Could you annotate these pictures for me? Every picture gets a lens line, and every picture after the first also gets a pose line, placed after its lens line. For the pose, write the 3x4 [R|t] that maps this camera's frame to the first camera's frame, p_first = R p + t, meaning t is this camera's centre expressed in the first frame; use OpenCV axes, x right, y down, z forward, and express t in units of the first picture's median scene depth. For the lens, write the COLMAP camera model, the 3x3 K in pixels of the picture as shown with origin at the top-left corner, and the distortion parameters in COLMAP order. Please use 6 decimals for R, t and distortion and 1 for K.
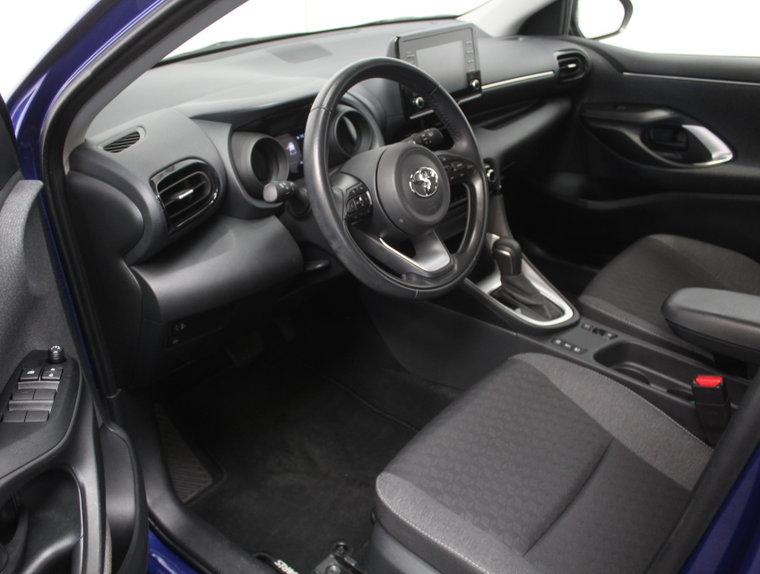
lens RADIAL K [[694.7, 0, 379.6], [0, 694.7, 290.9], [0, 0, 1]] dist [-0.095197, 0.000000]
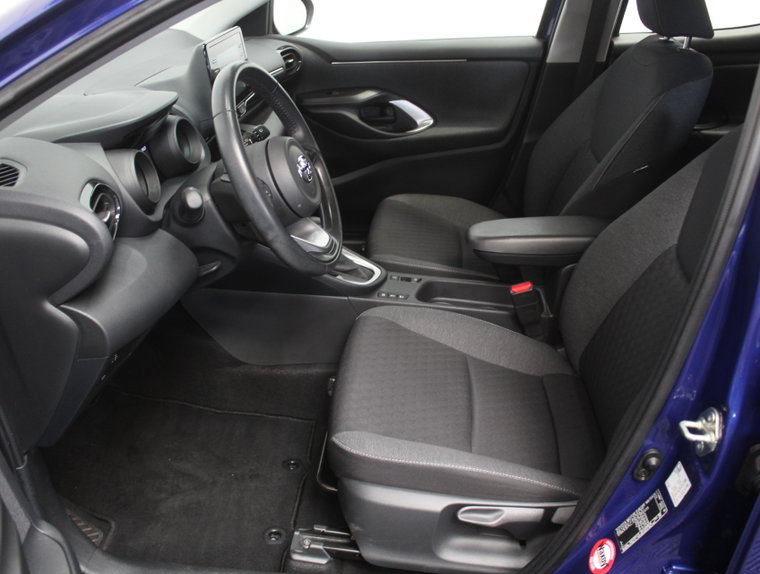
lens RADIAL K [[694.7, 0, 376.8], [0, 694.7, 284.1], [0, 0, 1]] dist [-0.095197, 0.000000]
pose [[0.836451, -0.234951, 0.495124, -0.303310], [0.241981, 0.968940, 0.050993, -0.005227], [-0.491727, 0.077157, 0.867324, 0.000367]]
